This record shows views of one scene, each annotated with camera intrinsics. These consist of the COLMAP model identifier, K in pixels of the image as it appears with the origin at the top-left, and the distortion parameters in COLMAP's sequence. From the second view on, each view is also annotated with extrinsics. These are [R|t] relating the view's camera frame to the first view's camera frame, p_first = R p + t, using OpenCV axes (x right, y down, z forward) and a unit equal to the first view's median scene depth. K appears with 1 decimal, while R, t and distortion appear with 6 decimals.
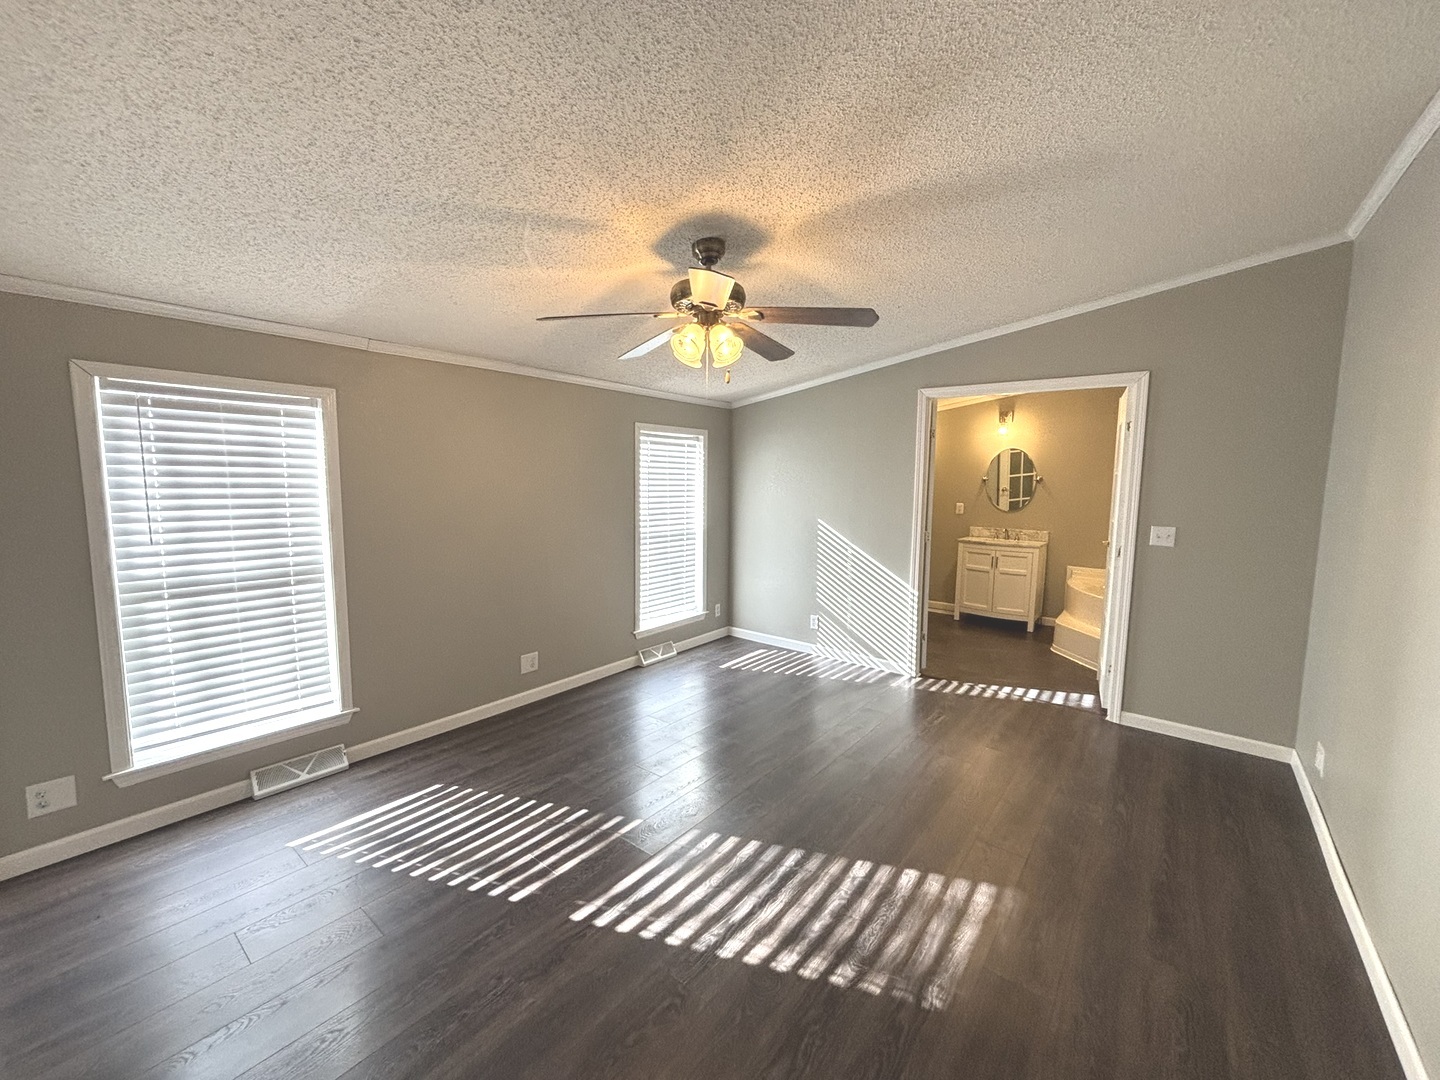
lens RADIAL K [[583.9, 0, 731.4], [0, 583.9, 524.7], [0, 0, 1]] dist [0.001700, 0.000316]
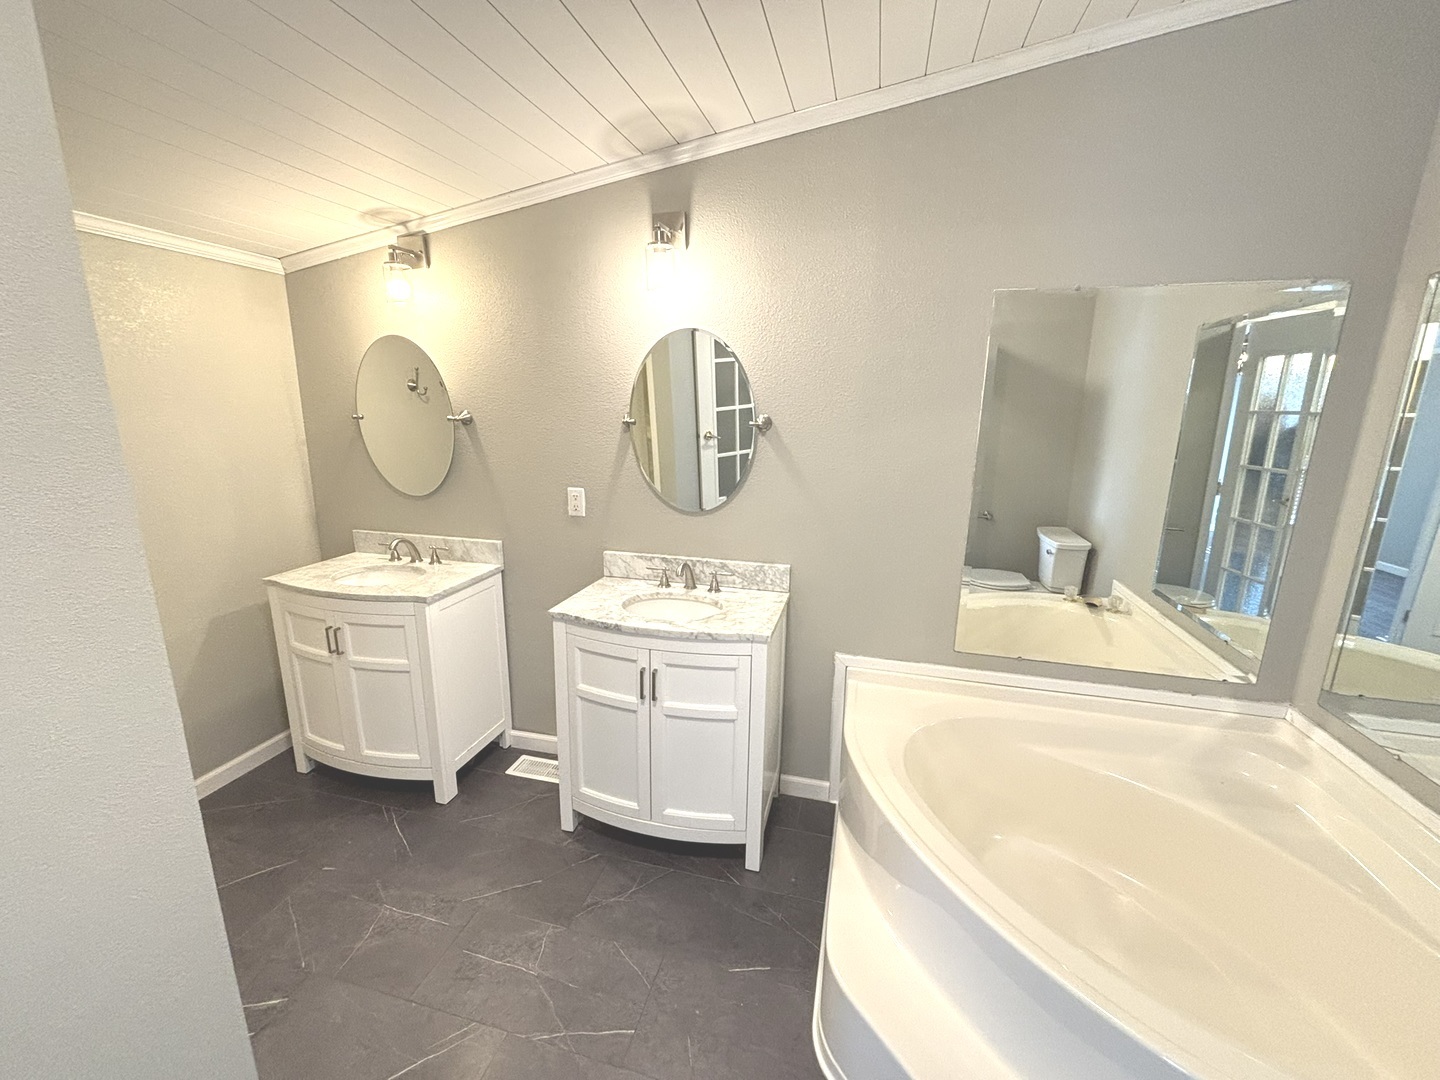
lens RADIAL K [[576.9, 0, 720.0], [0, 576.9, 540.0], [0, 0, 1]] dist [-0.000970, -0.000480]
pose [[0.921141, -0.099092, 0.376405, 0.341226], [0.044642, 0.987565, 0.150737, -0.056897], [-0.386661, -0.122046, 0.914111, 0.638224]]
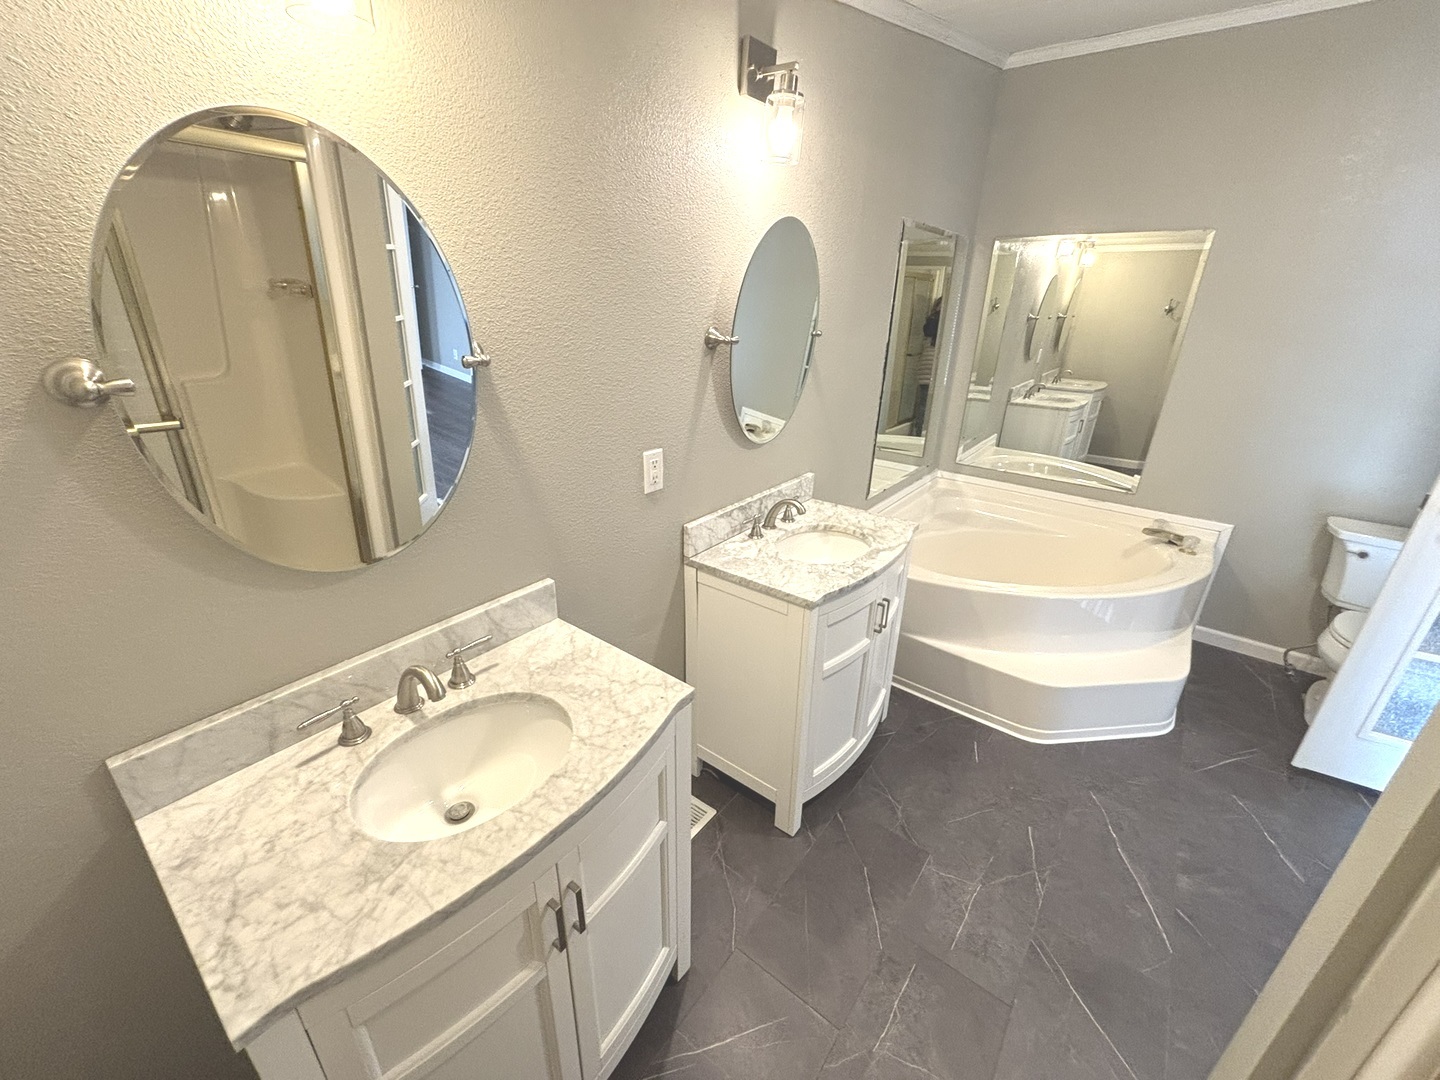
lens RADIAL K [[576.9, 0, 720.0], [0, 576.9, 540.0], [0, 0, 1]] dist [-0.000970, -0.000480]
pose [[0.004560, -0.410537, 0.911833, 0.159906], [0.071064, 0.909670, 0.409208, -0.101595], [-0.997461, 0.062932, 0.033323, 0.984920]]
